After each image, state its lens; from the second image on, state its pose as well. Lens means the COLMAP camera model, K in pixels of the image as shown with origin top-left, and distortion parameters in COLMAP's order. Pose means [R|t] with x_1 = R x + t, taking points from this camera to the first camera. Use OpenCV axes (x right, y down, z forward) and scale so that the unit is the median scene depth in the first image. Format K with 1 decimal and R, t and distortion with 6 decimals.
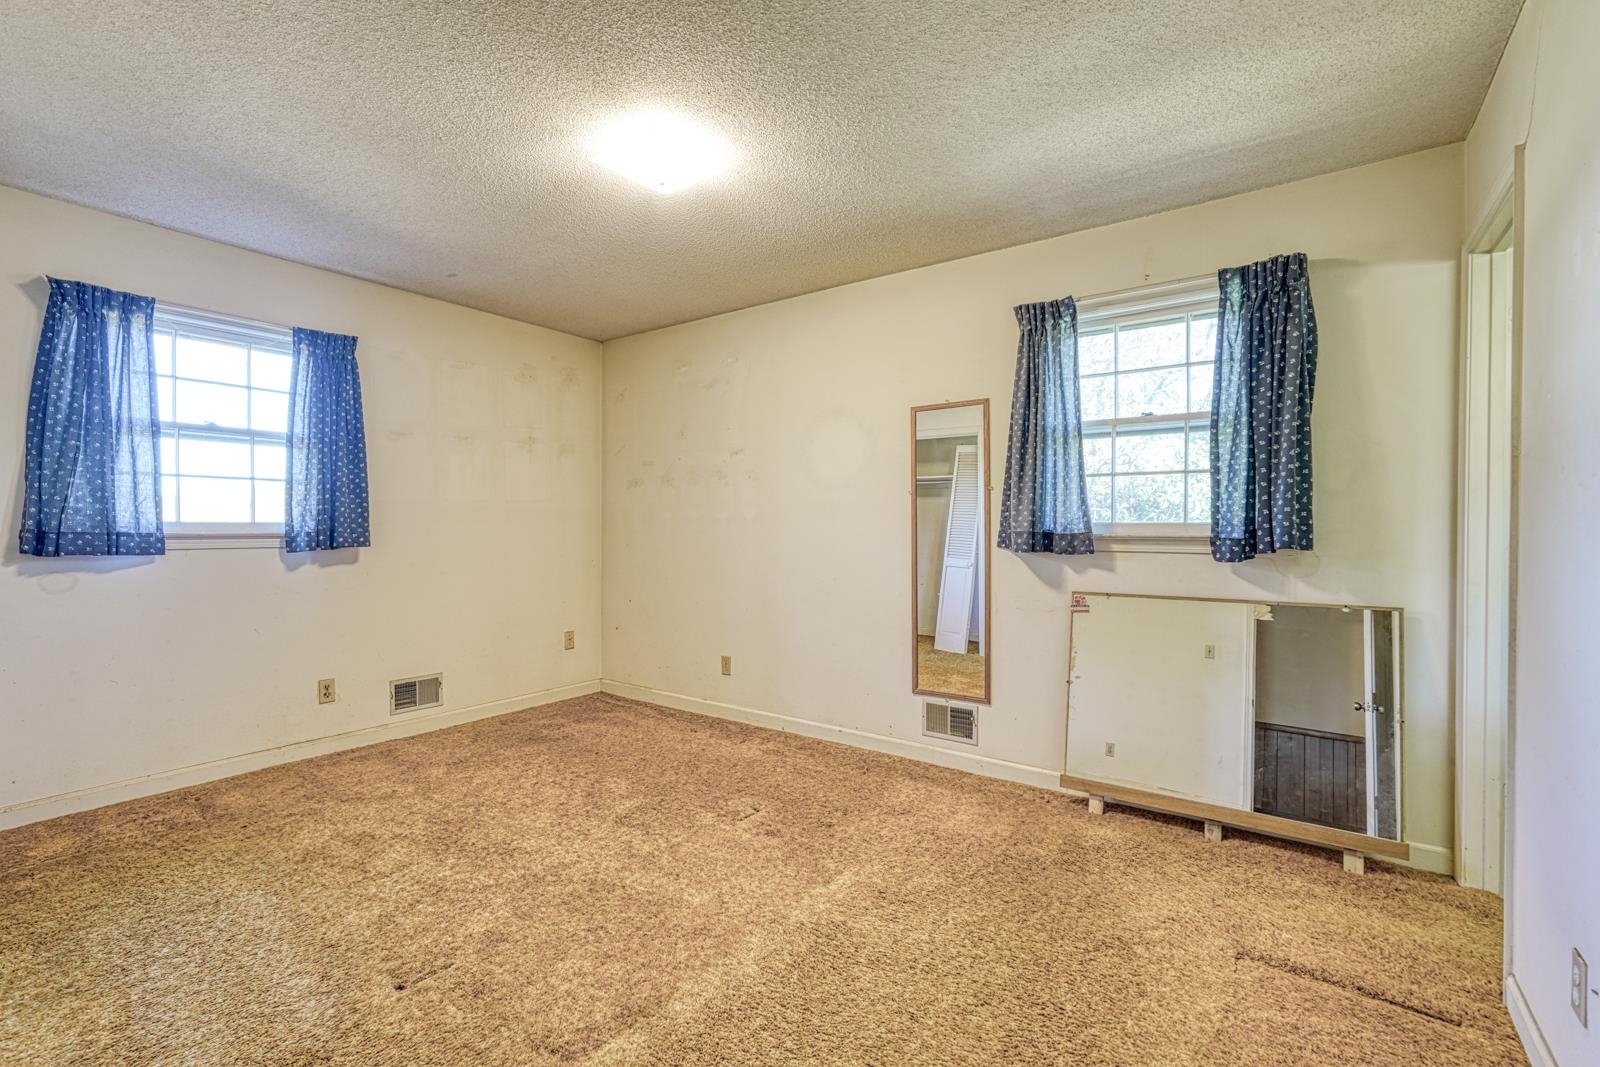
lens RADIAL K [[699.0, 0, 792.8], [0, 699.0, 533.8], [0, 0, 1]] dist [-0.018762, 0.006865]
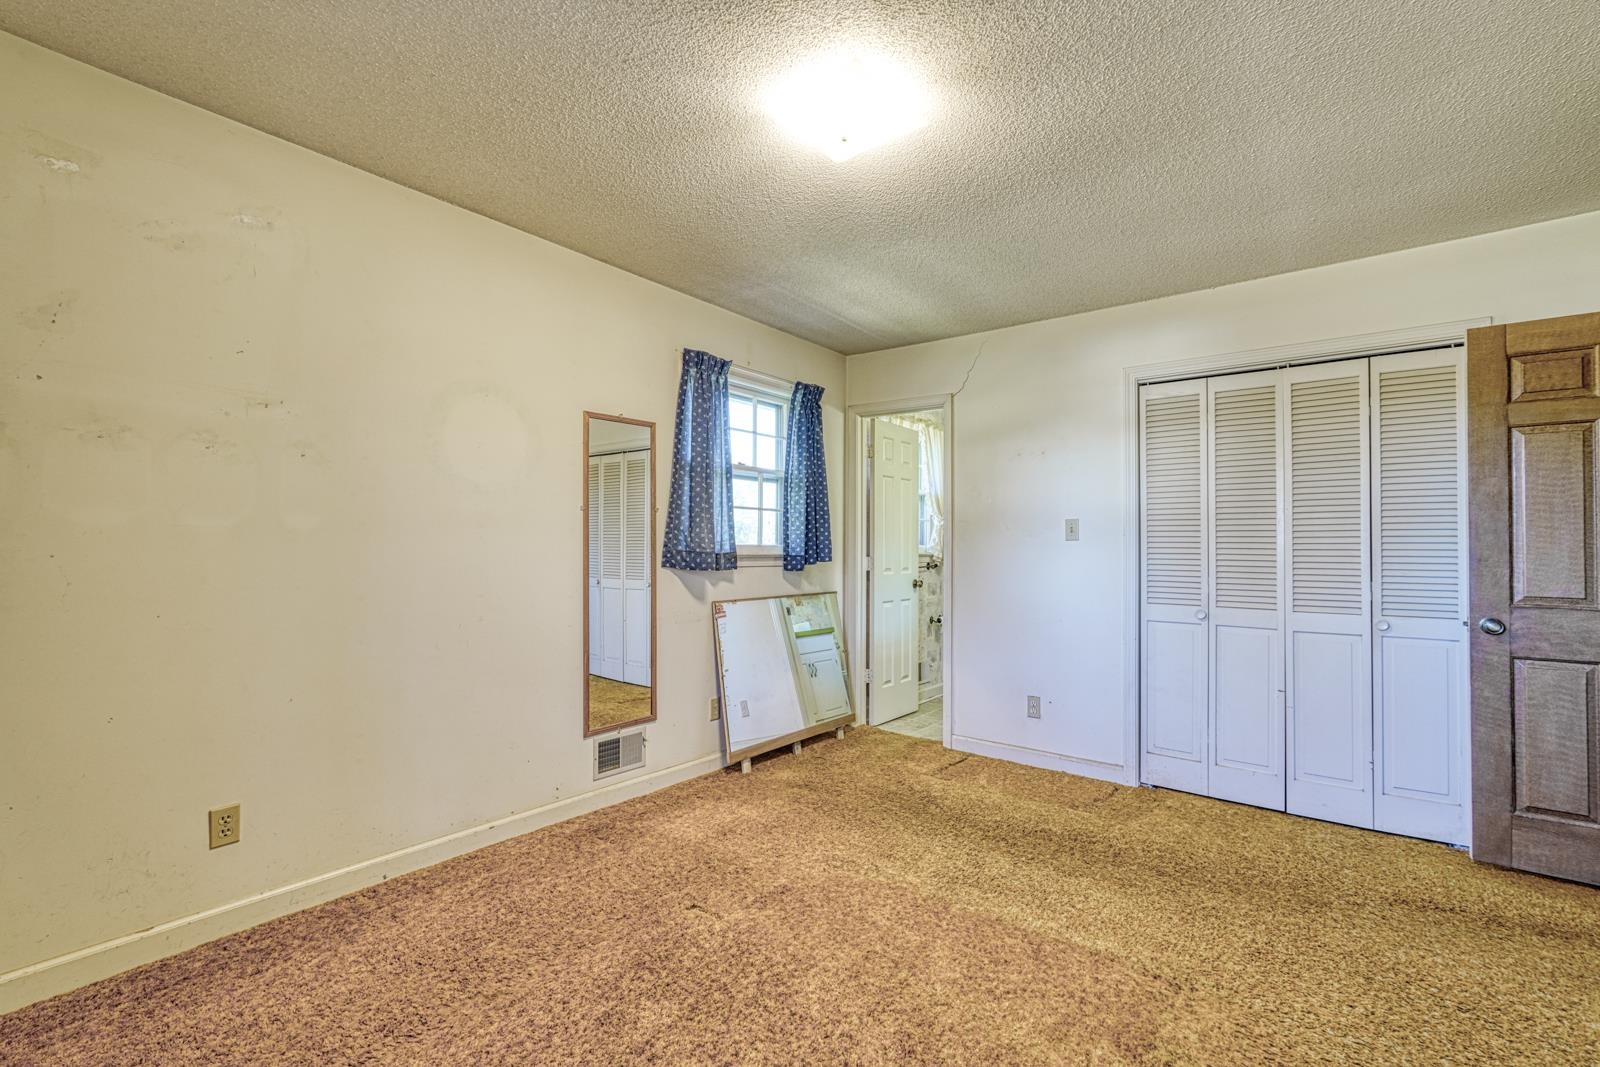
lens RADIAL K [[699.0, 0, 793.1], [0, 699.0, 537.9], [0, 0, 1]] dist [-0.018762, 0.006865]
pose [[0.042213, 0.011114, 0.999047, -0.823350], [0.002543, 0.999934, -0.011232, -0.013578], [-0.999105, 0.003015, 0.042182, 0.835074]]
